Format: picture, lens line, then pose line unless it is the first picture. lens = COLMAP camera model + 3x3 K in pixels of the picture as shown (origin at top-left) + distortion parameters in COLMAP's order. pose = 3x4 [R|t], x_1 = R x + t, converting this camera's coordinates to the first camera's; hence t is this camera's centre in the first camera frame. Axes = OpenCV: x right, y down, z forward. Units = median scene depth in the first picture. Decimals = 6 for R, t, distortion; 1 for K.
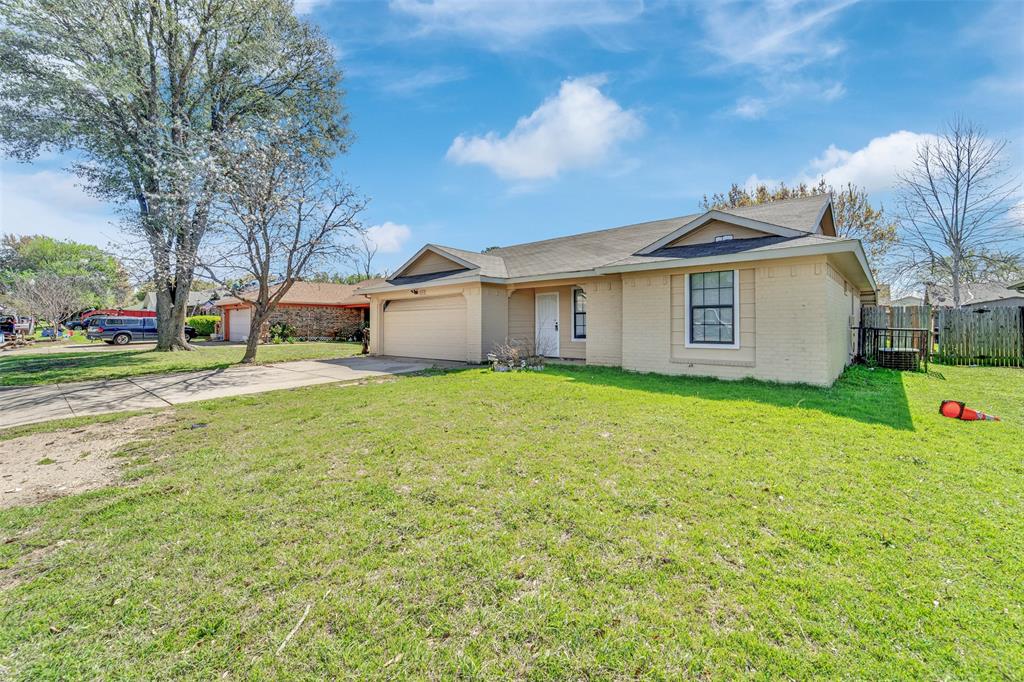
lens RADIAL K [[426.3, 0, 520.8], [0, 426.3, 341.1], [0, 0, 1]] dist [-0.000320, -0.011186]
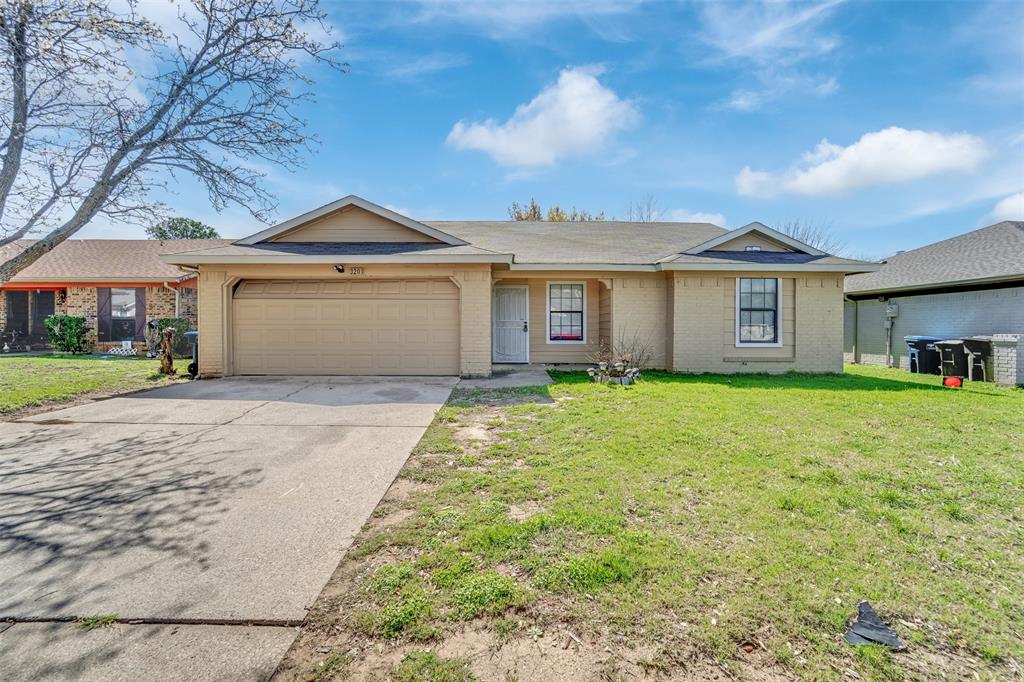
lens RADIAL K [[426.3, 0, 520.8], [0, 426.3, 341.1], [0, 0, 1]] dist [-0.000320, -0.011186]
pose [[0.742481, -0.014844, 0.669703, -0.659545], [0.018998, 0.999819, 0.001099, -0.009377], [-0.669598, 0.011907, 0.742629, 0.518023]]
